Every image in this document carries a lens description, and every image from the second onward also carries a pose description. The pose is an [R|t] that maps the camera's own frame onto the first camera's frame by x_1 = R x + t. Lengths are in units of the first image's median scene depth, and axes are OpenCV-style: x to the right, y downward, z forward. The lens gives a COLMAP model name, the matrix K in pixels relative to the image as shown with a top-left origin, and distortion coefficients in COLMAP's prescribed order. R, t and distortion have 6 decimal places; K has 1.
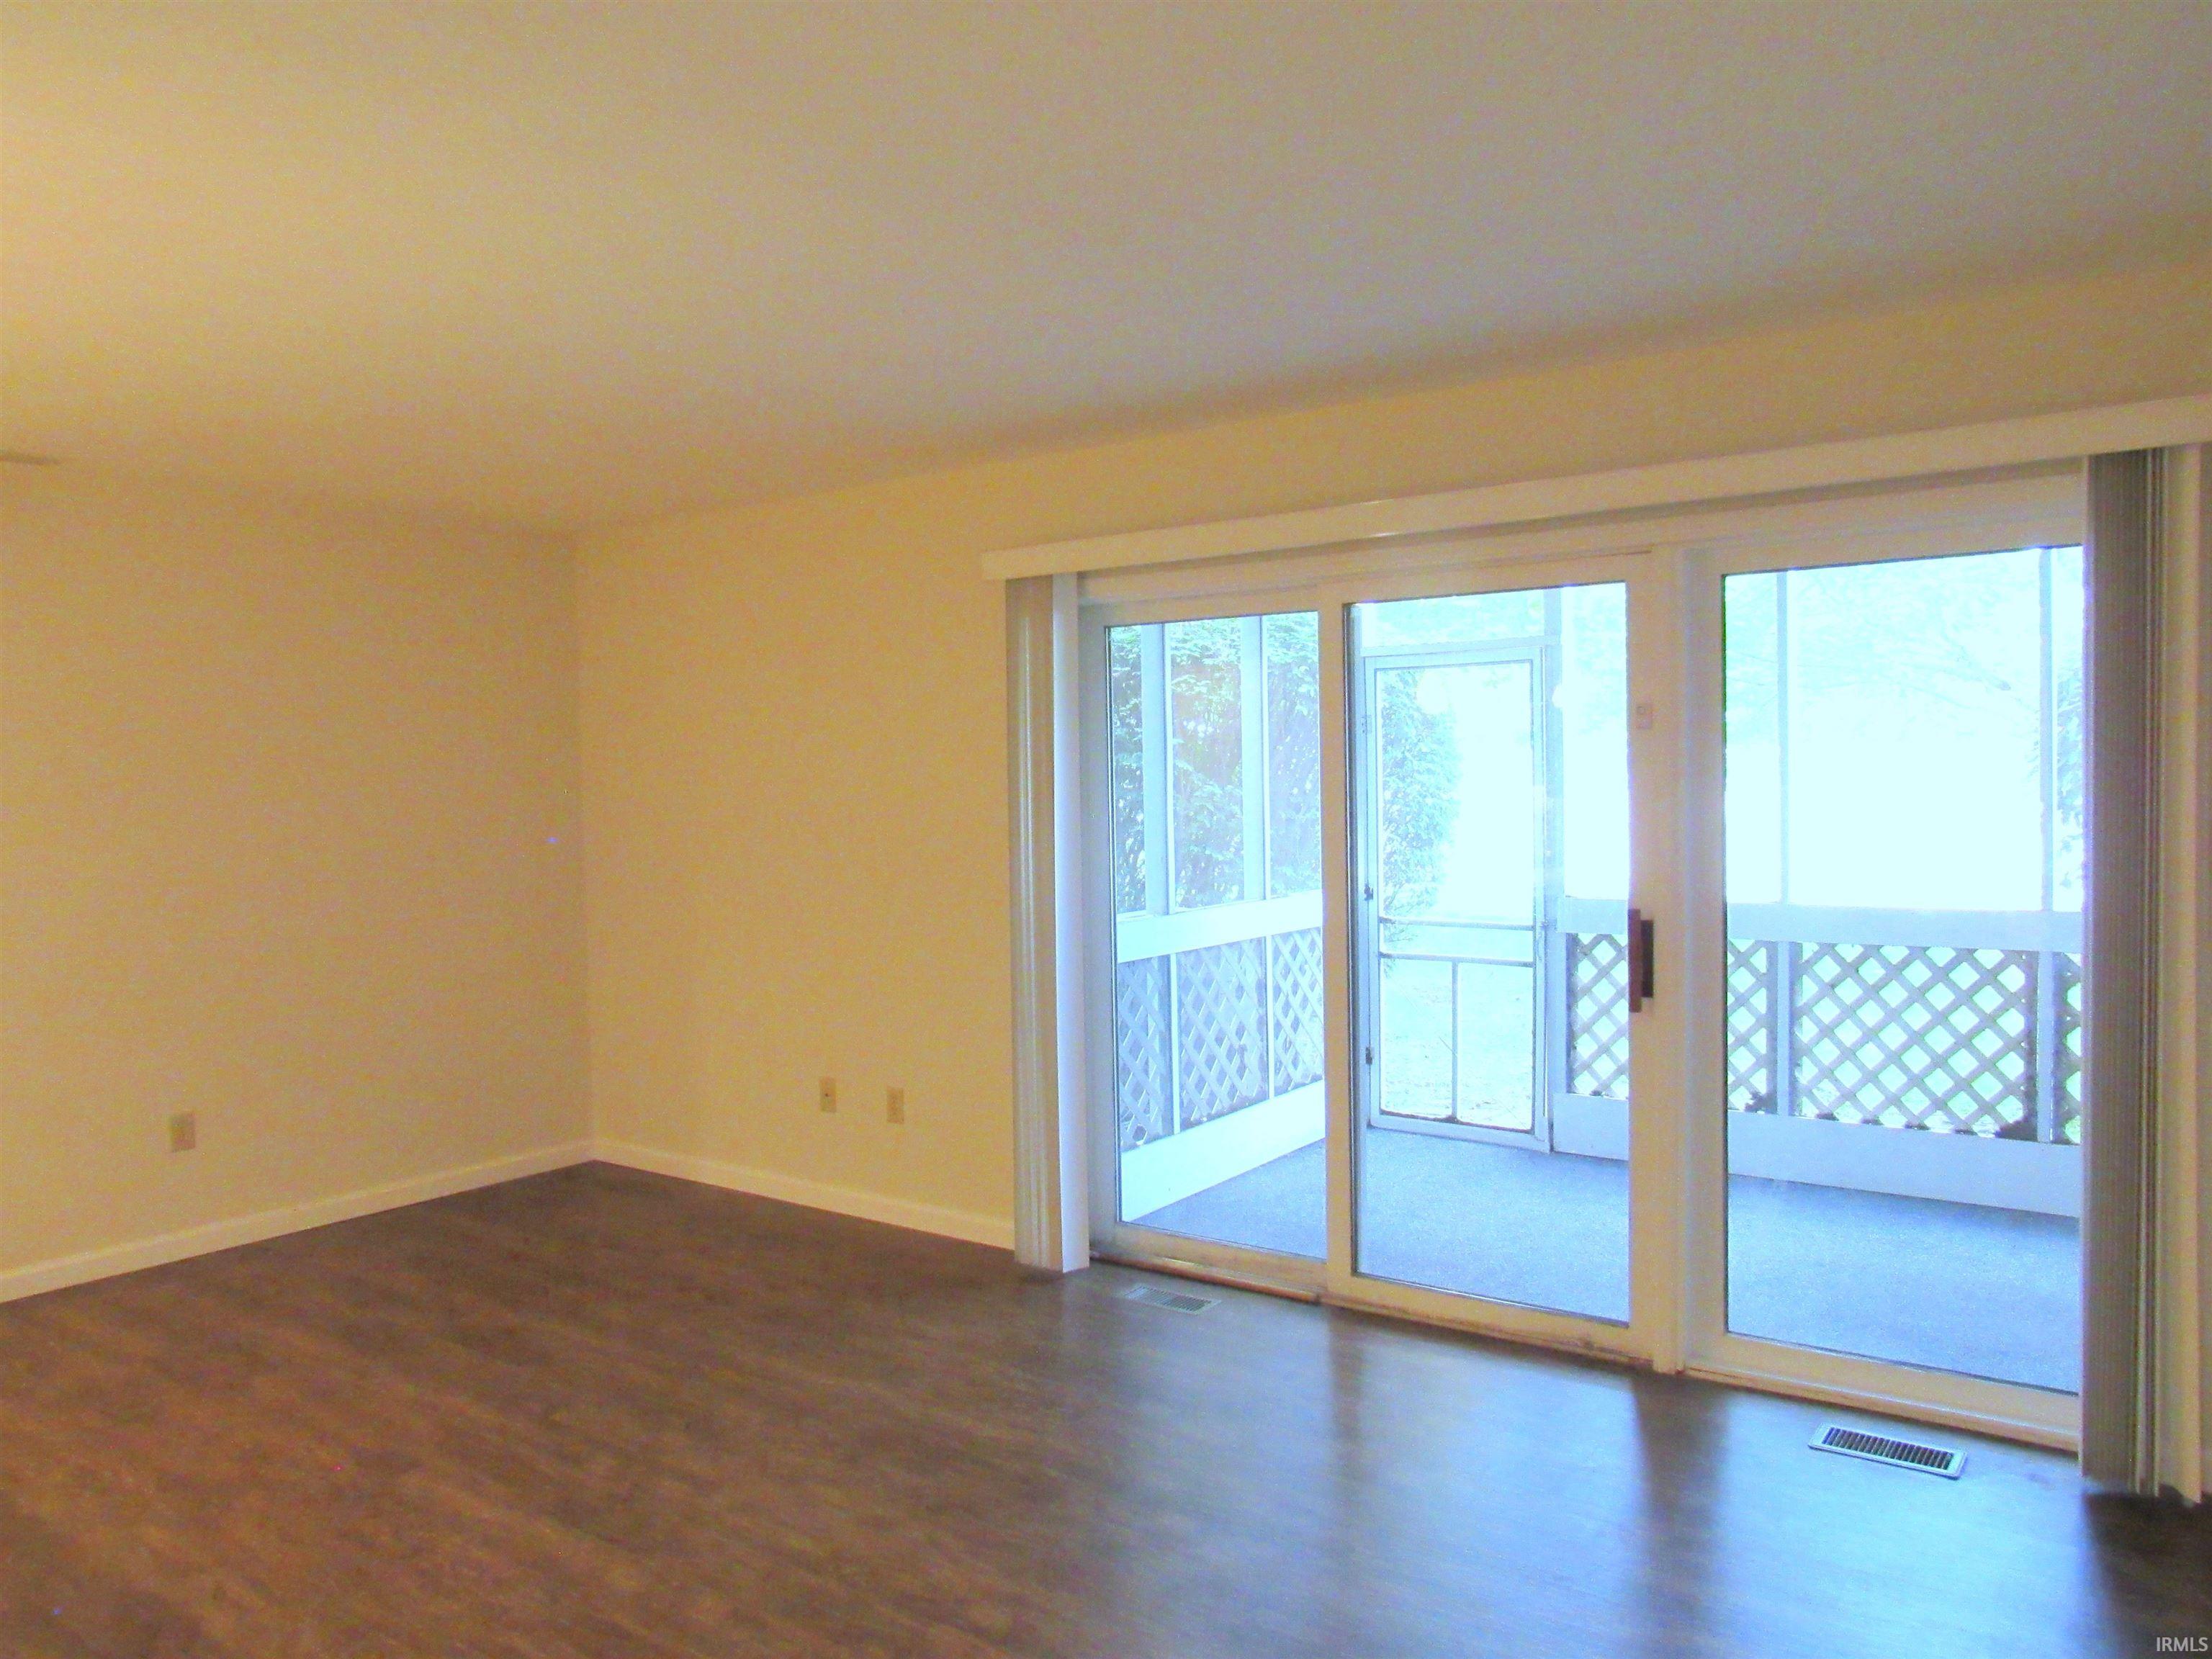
lens RADIAL K [[1610.1, 0, 1107.7], [0, 1610.1, 831.9], [0, 0, 1]] dist [-0.019785, 0.010157]
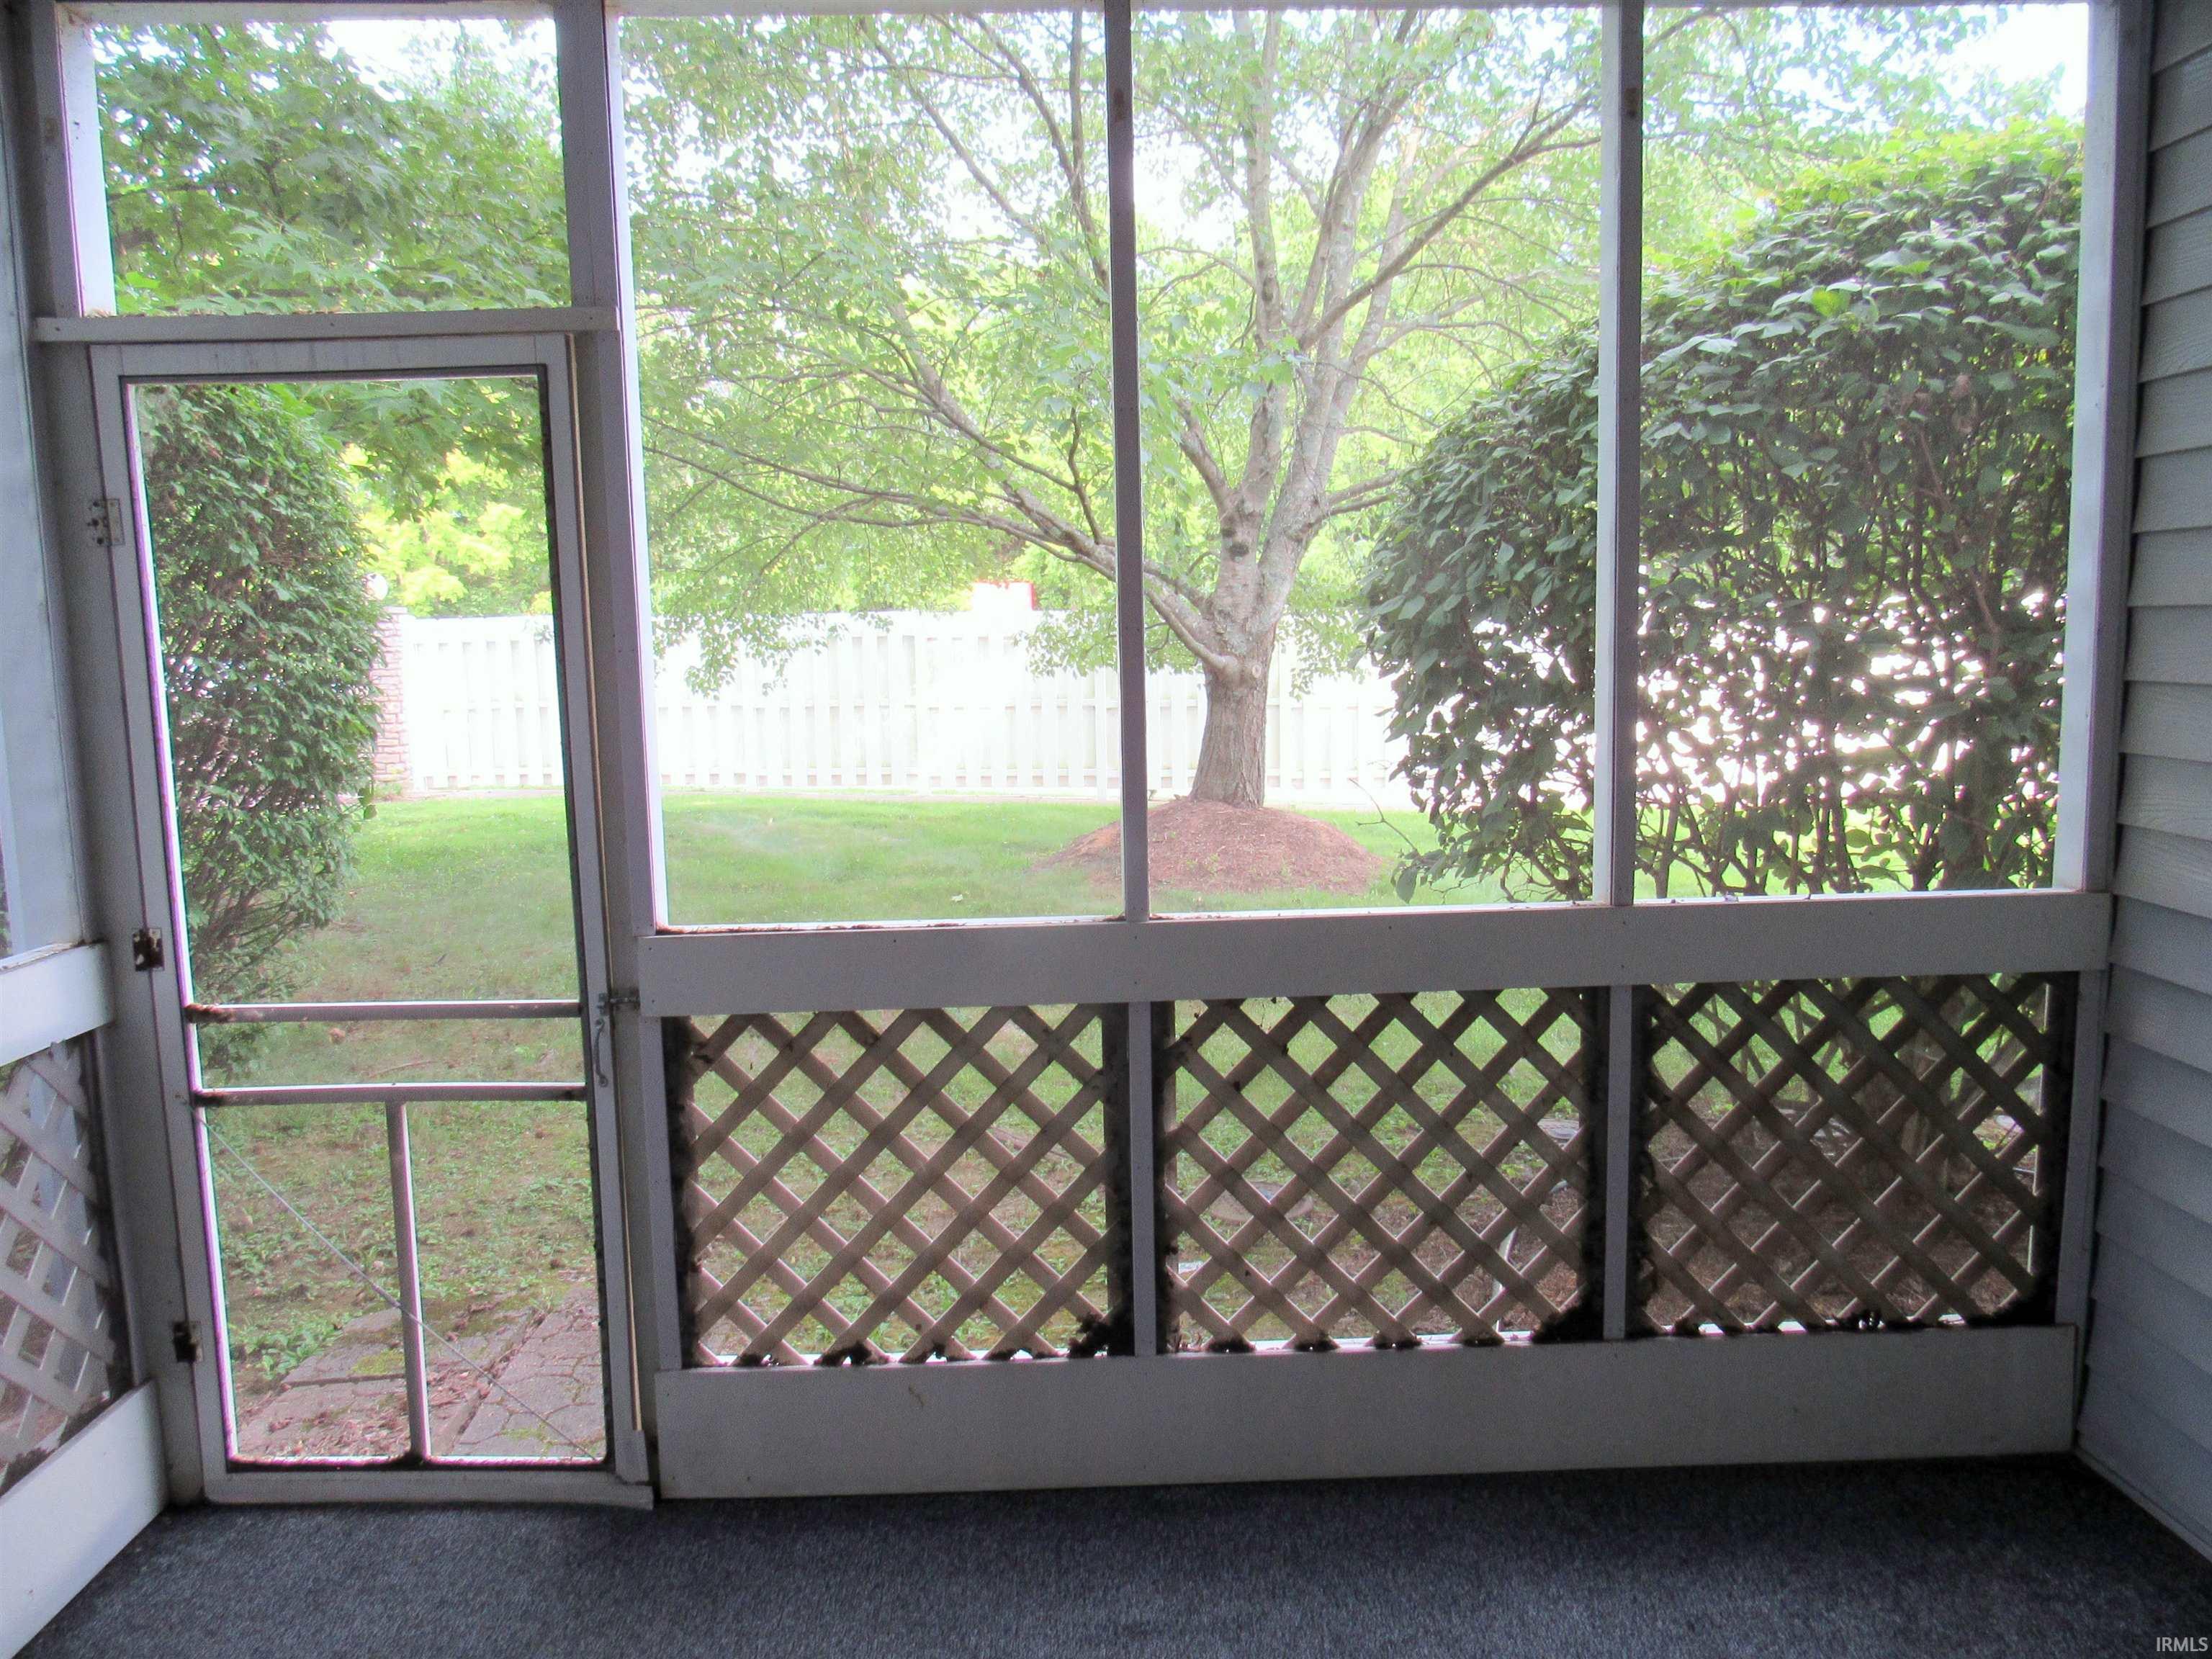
lens RADIAL K [[1610.1, 0, 1111.0], [0, 1610.1, 828.0], [0, 0, 1]] dist [-0.019785, 0.010157]
pose [[0.798901, -0.077568, 0.596440, 0.138470], [0.030077, 0.995561, 0.089188, -0.024493], [-0.600711, -0.053313, 0.797687, 0.633583]]
